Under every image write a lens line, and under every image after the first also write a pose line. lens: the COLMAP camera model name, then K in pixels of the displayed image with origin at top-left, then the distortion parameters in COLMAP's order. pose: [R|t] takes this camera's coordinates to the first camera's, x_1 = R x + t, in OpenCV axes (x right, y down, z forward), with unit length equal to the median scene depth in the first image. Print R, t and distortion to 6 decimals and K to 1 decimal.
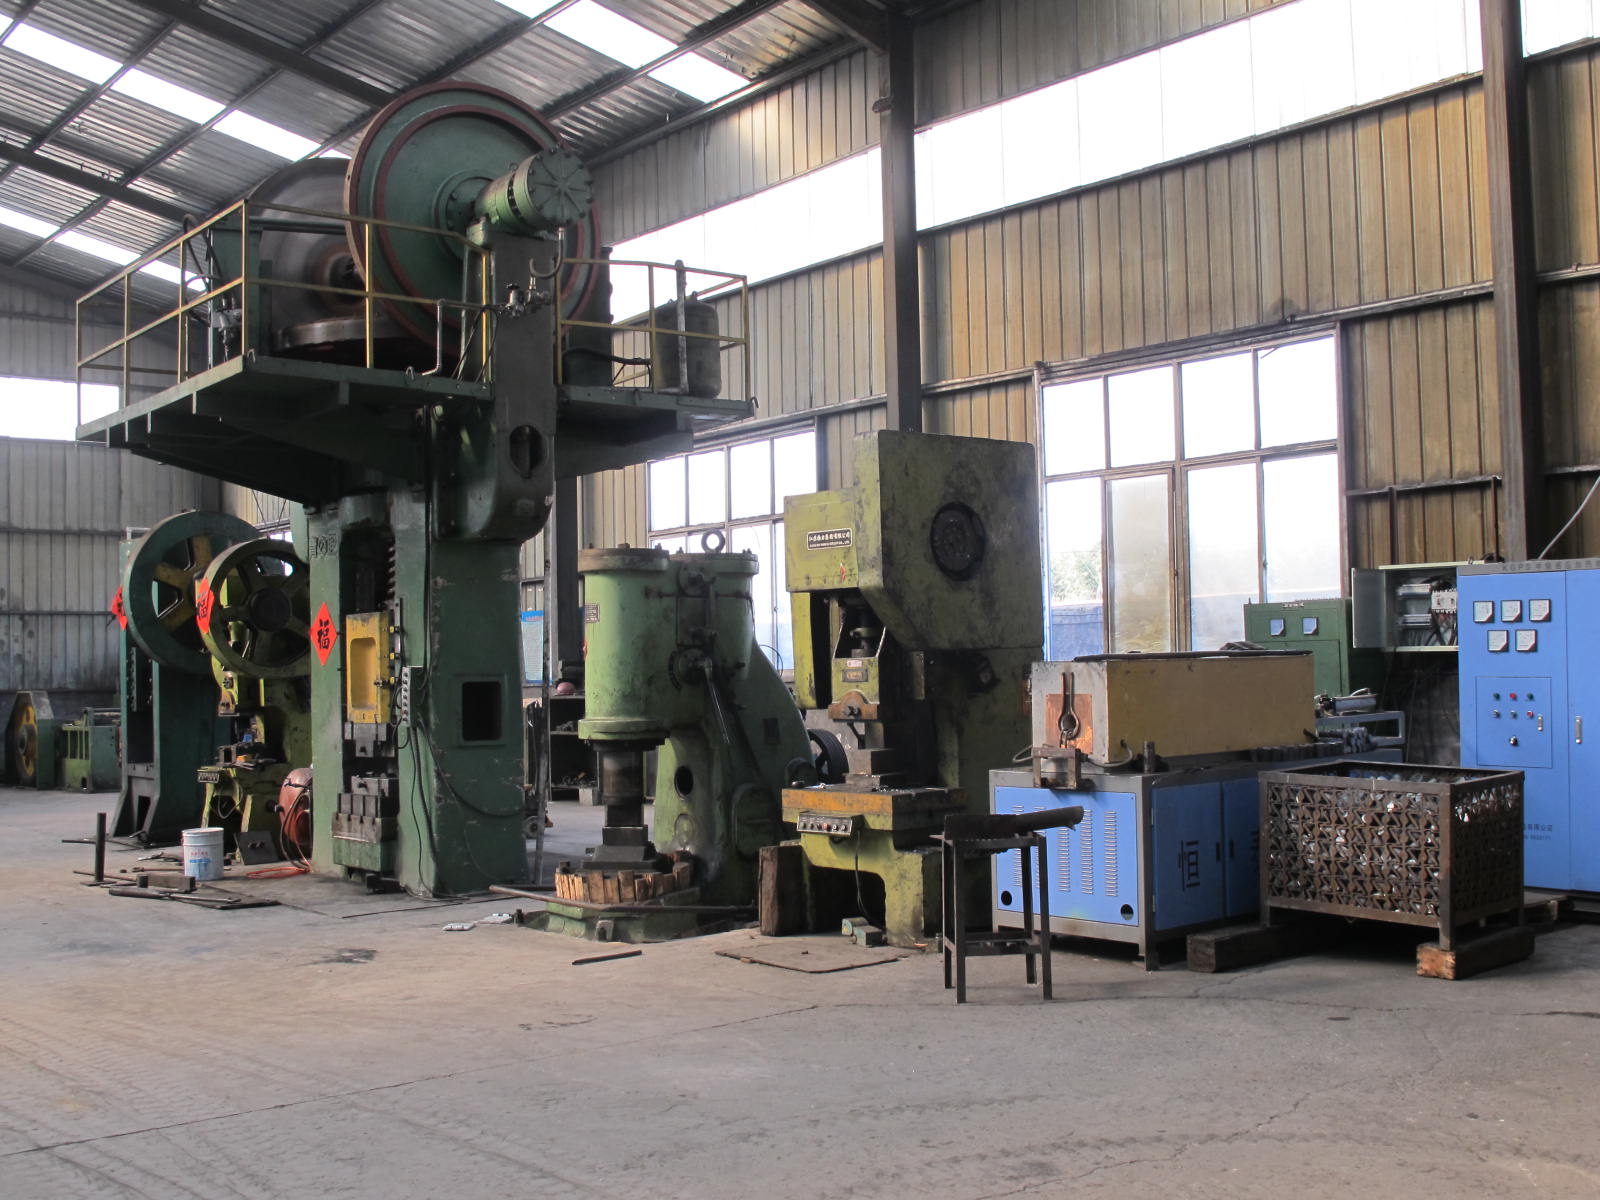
lens RADIAL K [[1731.0, 0, 800.0], [0, 1731.0, 600.0], [0, 0, 1]] dist [-0.003482, 0.005617]
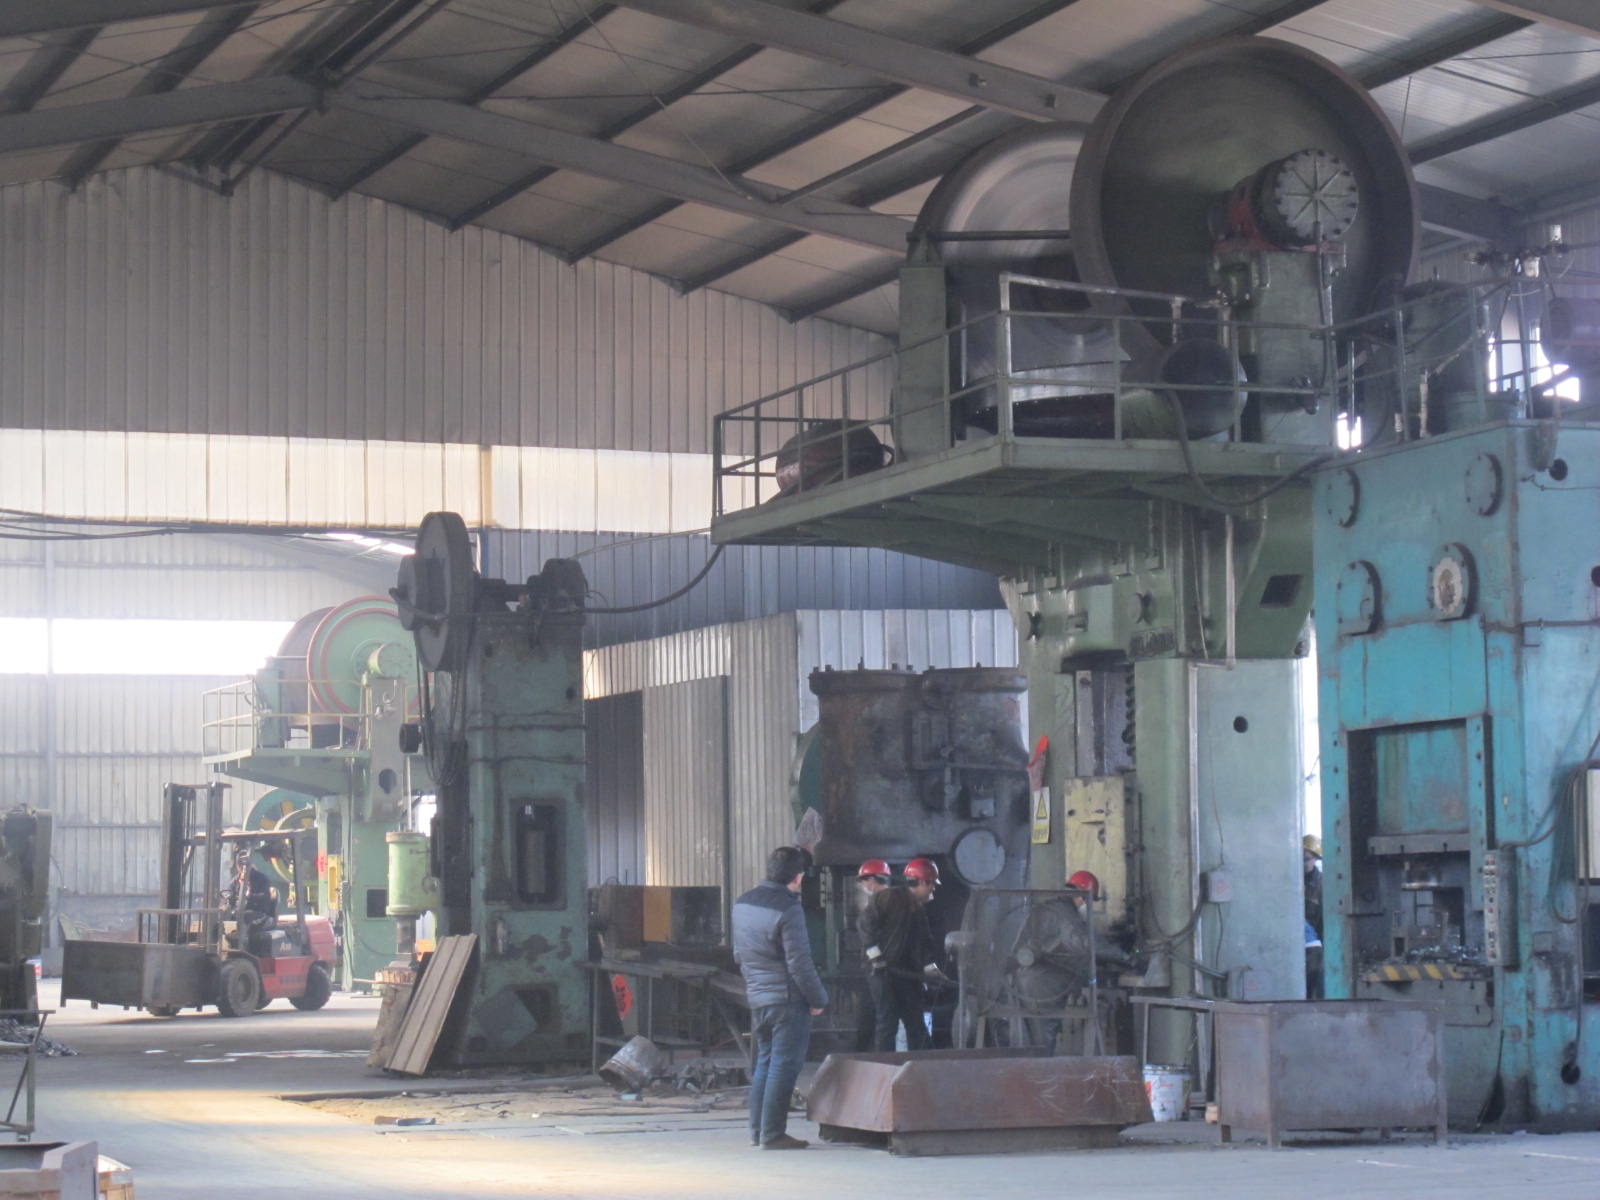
lens RADIAL K [[3914.8, 0, 800.0], [0, 3914.8, 600.0], [0, 0, 1]] dist [-0.581171, -0.003959]
pose [[0.951643, -0.015387, -0.306819, 1.793282], [0.003991, 0.999280, -0.037736, -0.127280], [0.307179, 0.034687, 0.951019, -3.385602]]
